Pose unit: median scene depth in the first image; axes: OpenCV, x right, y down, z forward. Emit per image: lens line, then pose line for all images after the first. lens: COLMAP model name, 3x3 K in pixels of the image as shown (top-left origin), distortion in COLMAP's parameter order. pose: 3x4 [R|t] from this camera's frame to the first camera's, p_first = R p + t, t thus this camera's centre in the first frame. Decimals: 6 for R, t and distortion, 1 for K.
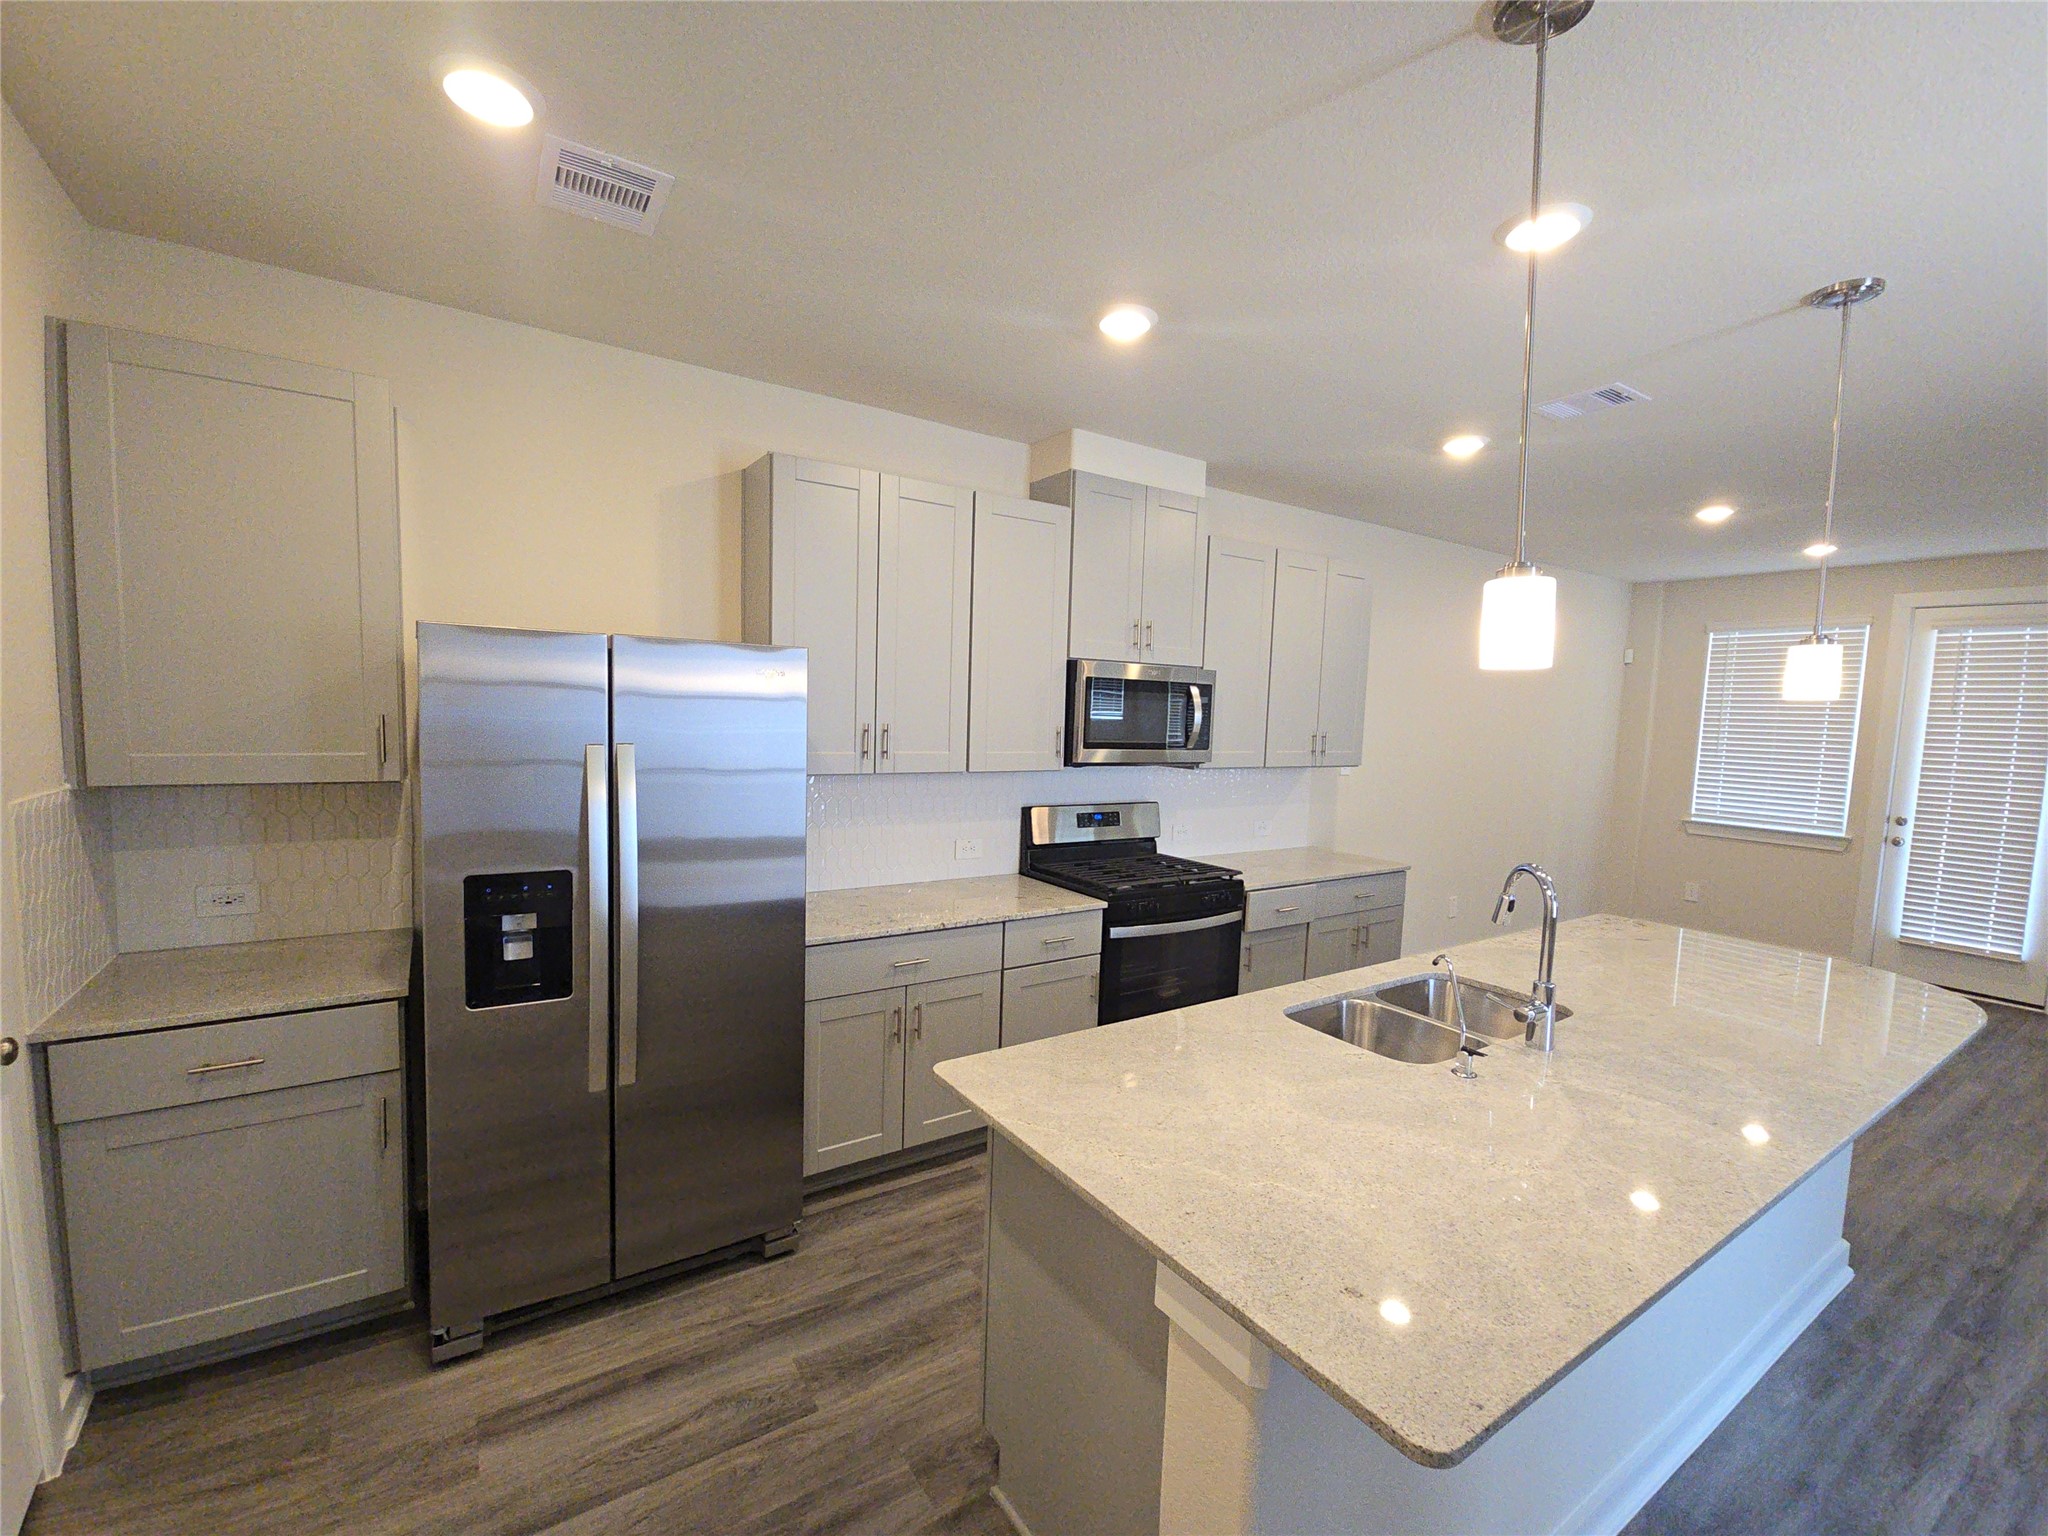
lens RADIAL K [[861.0, 0, 1009.7], [0, 861.0, 782.9], [0, 0, 1]] dist [0.019305, -0.017585]
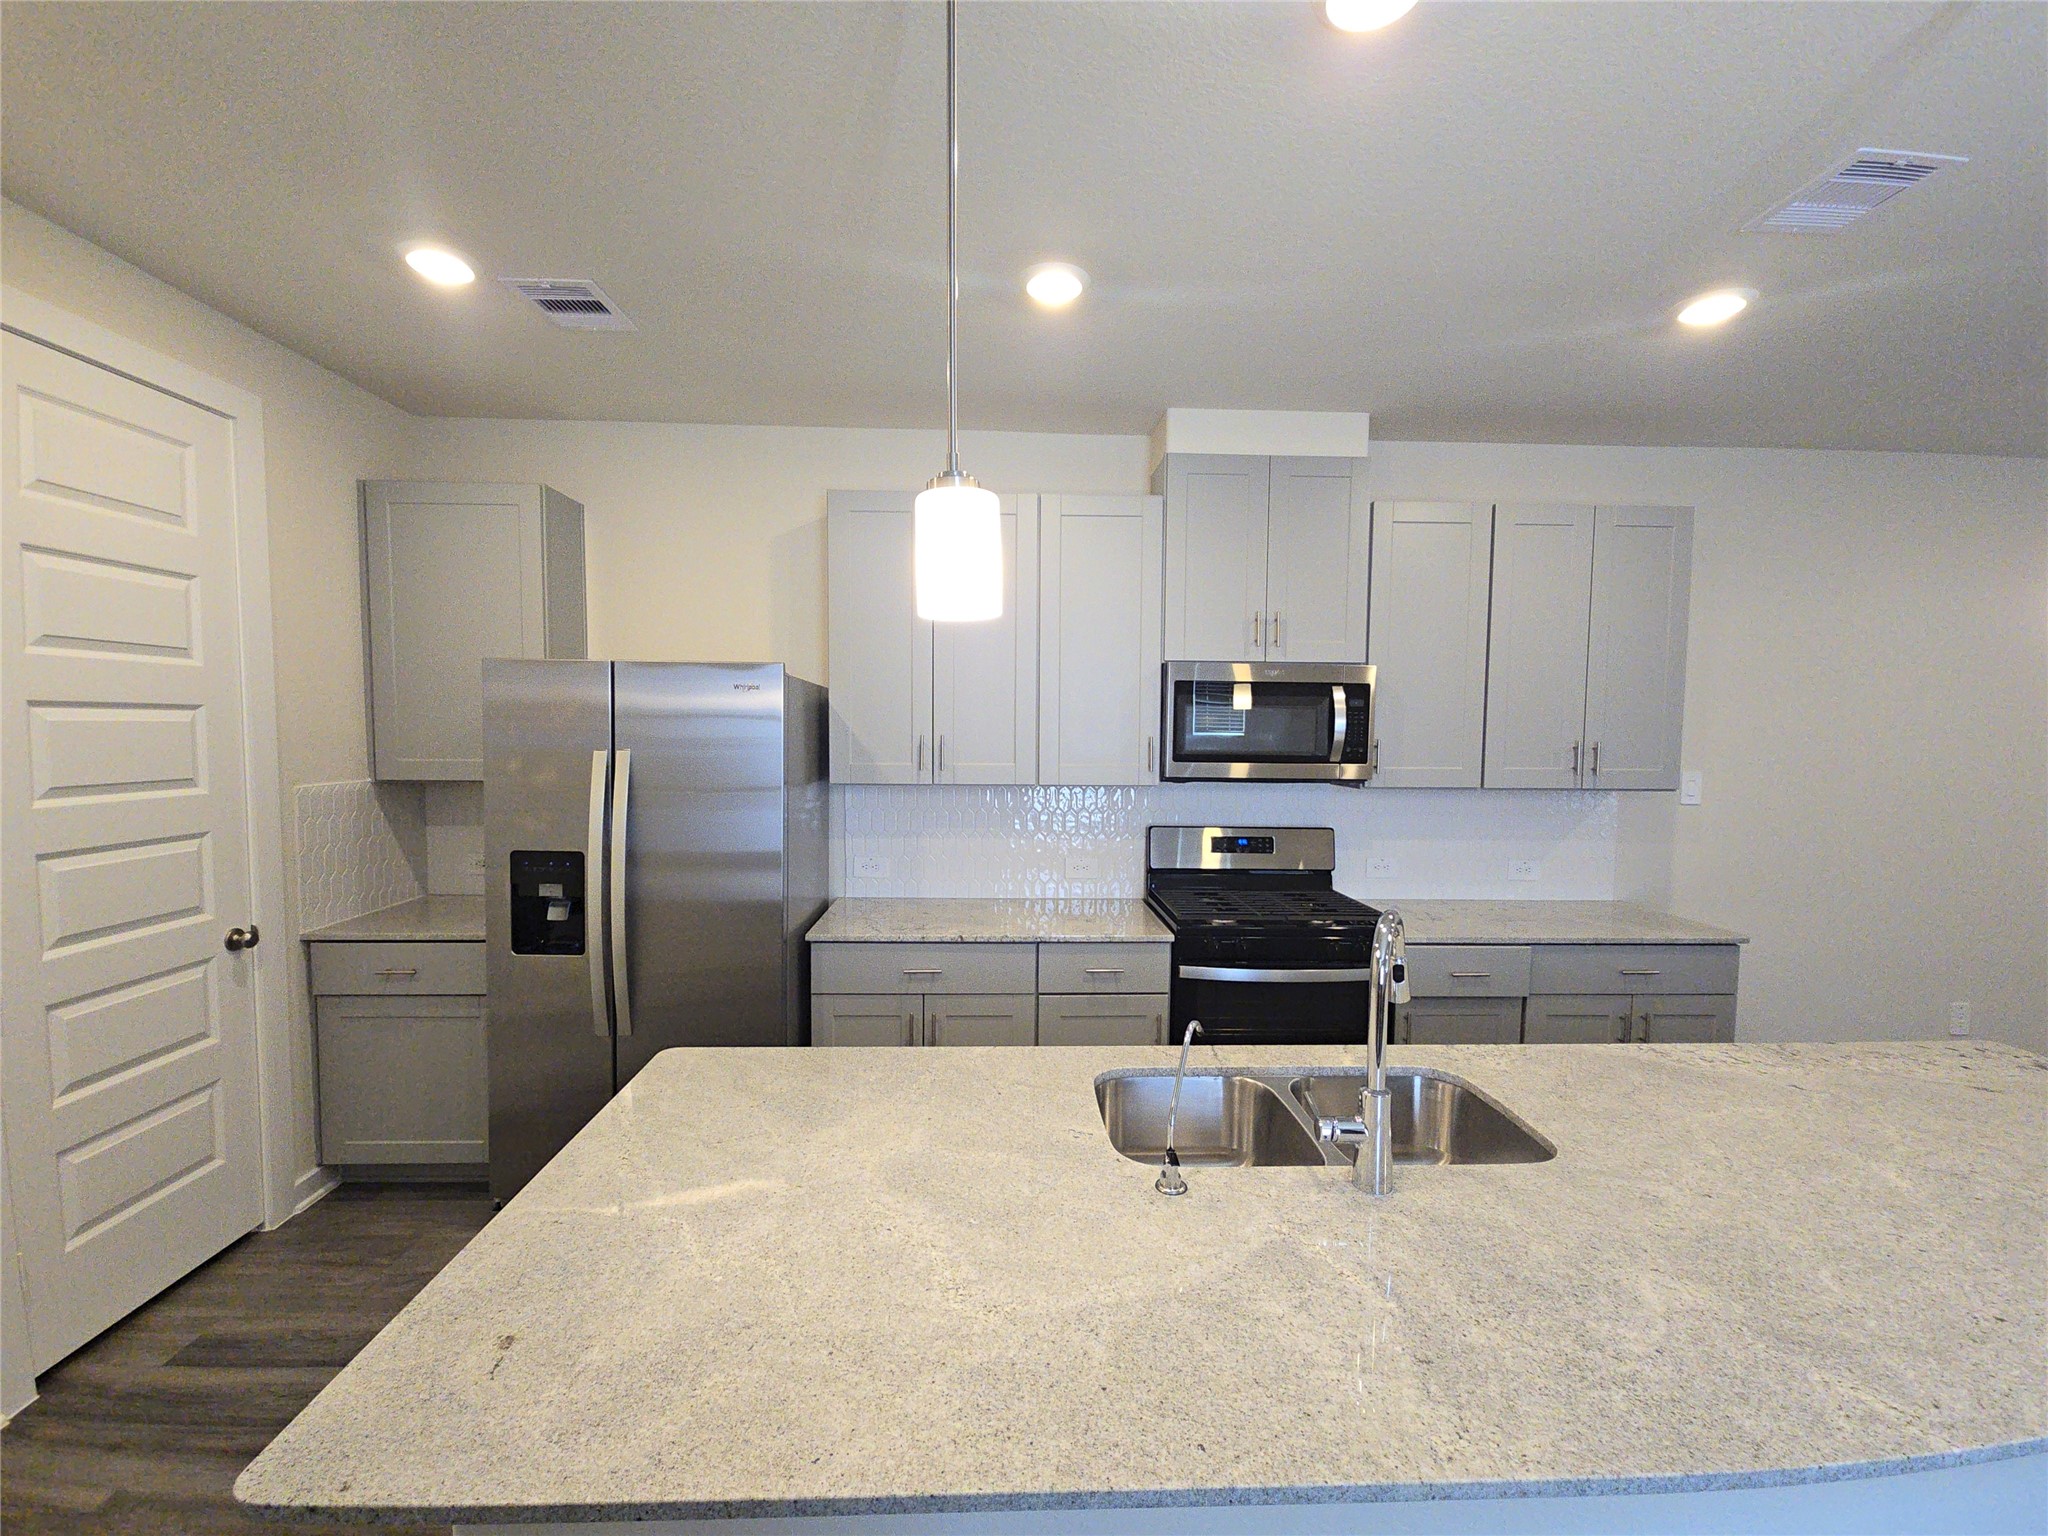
lens RADIAL K [[855.4, 0, 1015.2], [0, 855.4, 790.9], [0, 0, 1]] dist [0.000371, -0.000039]
pose [[0.858003, 0.014908, -0.513429, 0.416073], [-0.027772, 0.999463, -0.017389, 0.011013], [0.512894, 0.029179, 0.857956, 0.165387]]
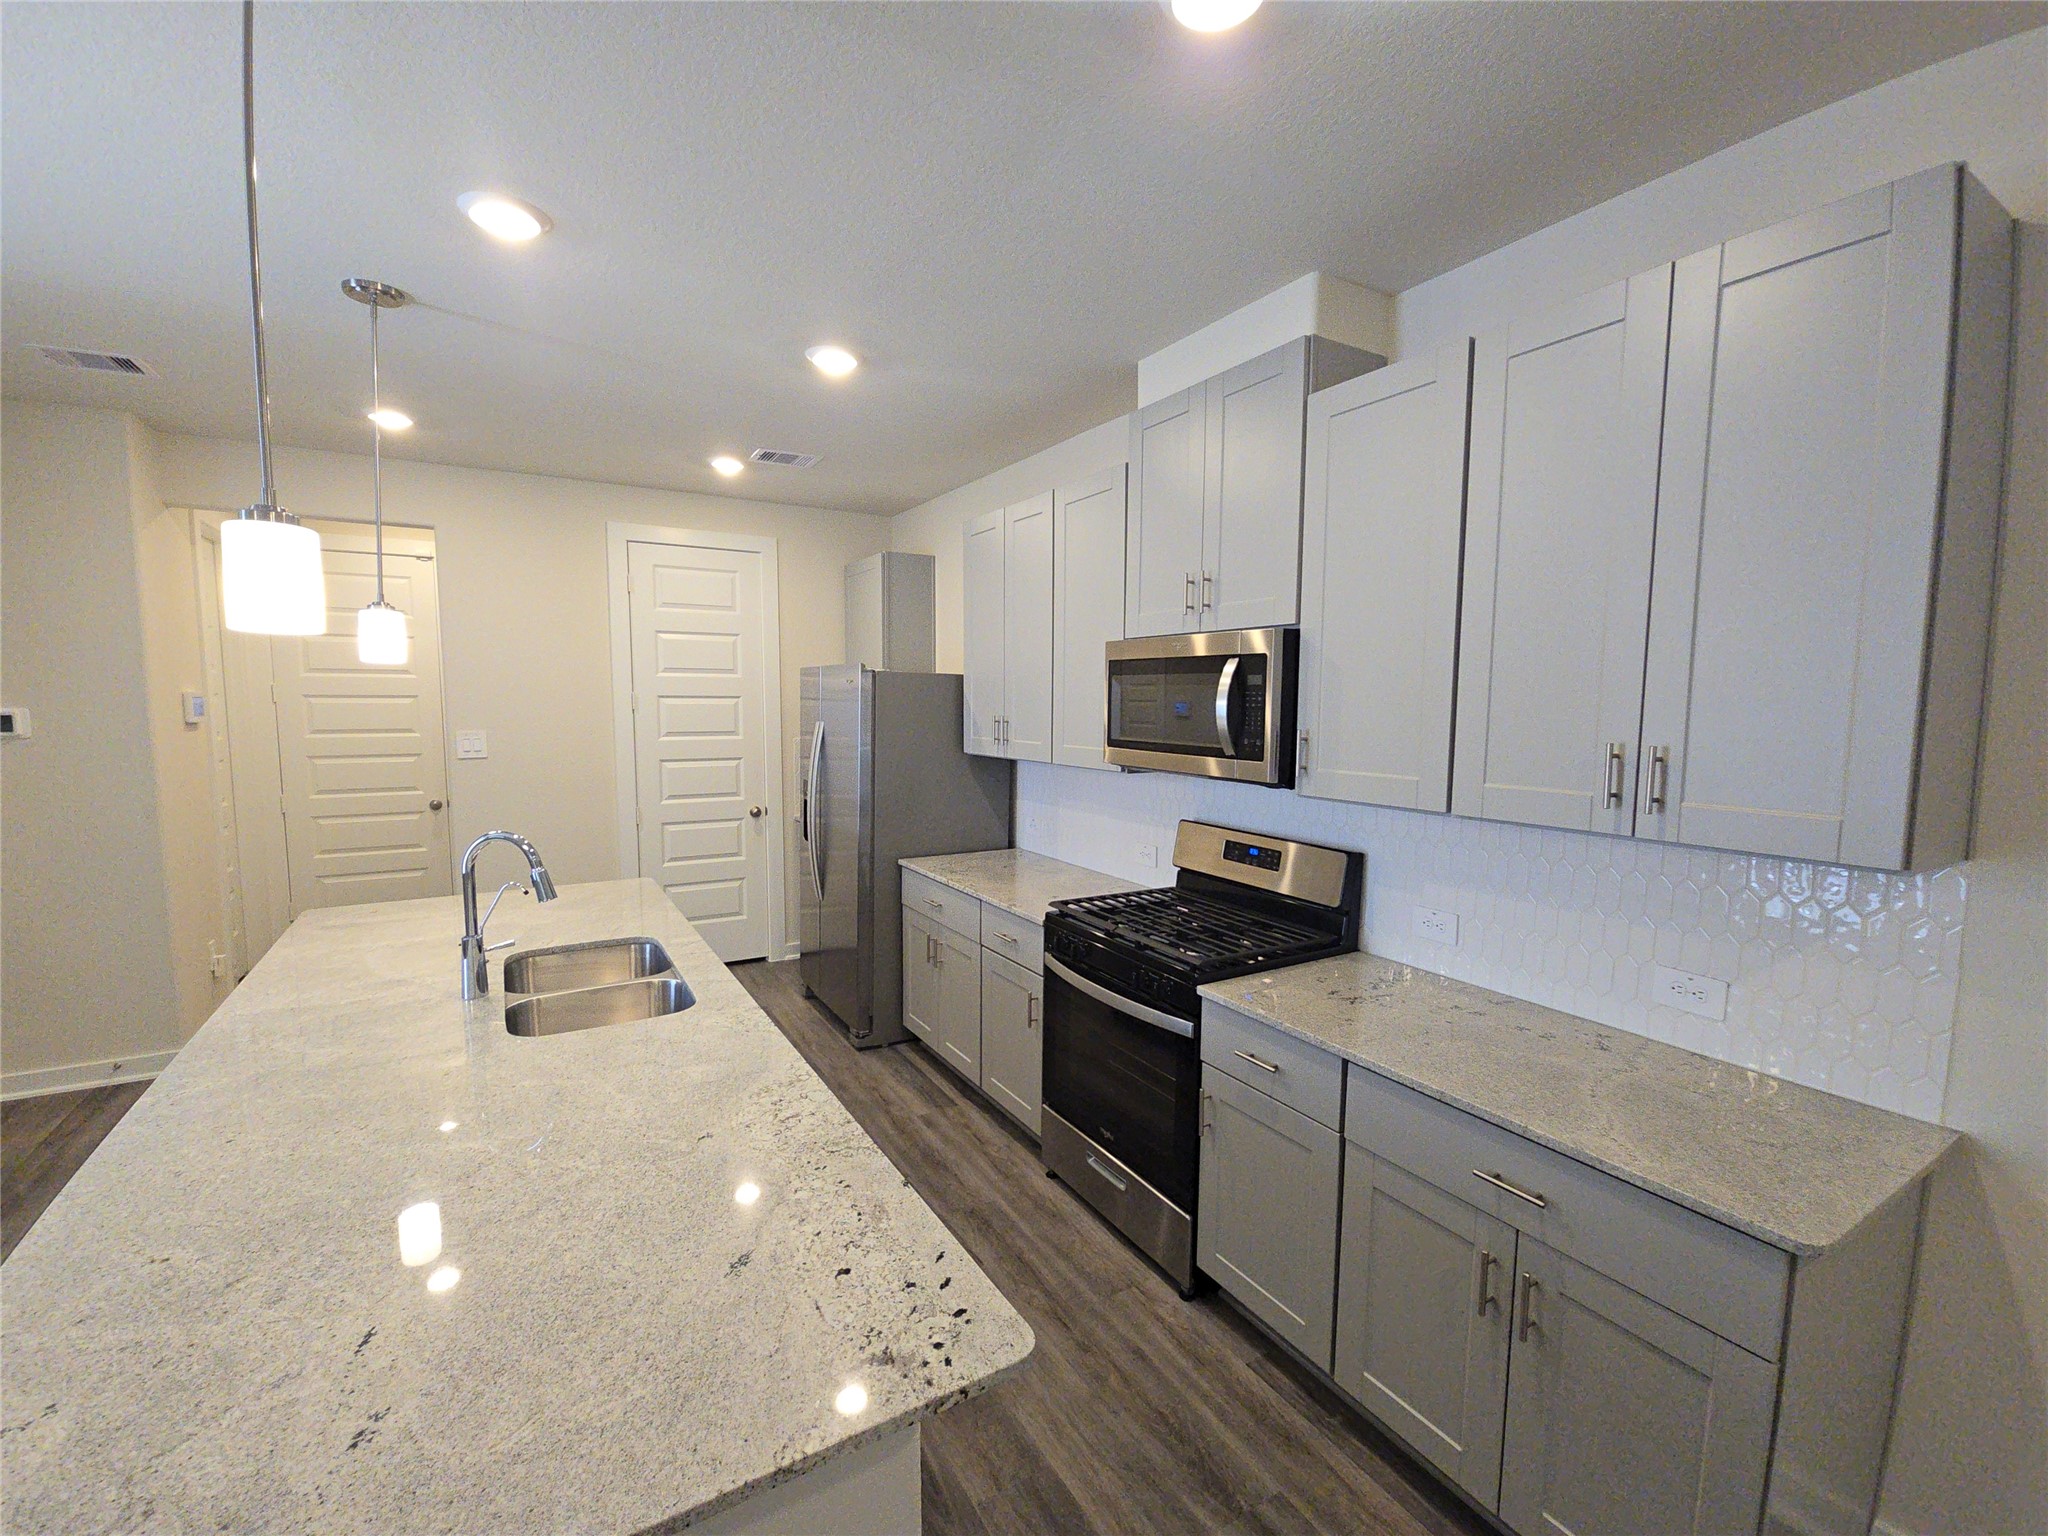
lens RADIAL K [[861.0, 0, 1034.6], [0, 861.0, 786.6], [0, 0, 1]] dist [0.001034, -0.000149]
pose [[-0.021619, 0.072069, -0.997165, 0.964873], [-0.094999, 0.992737, 0.073809, -0.058352], [0.995243, 0.096325, -0.014616, 0.986115]]
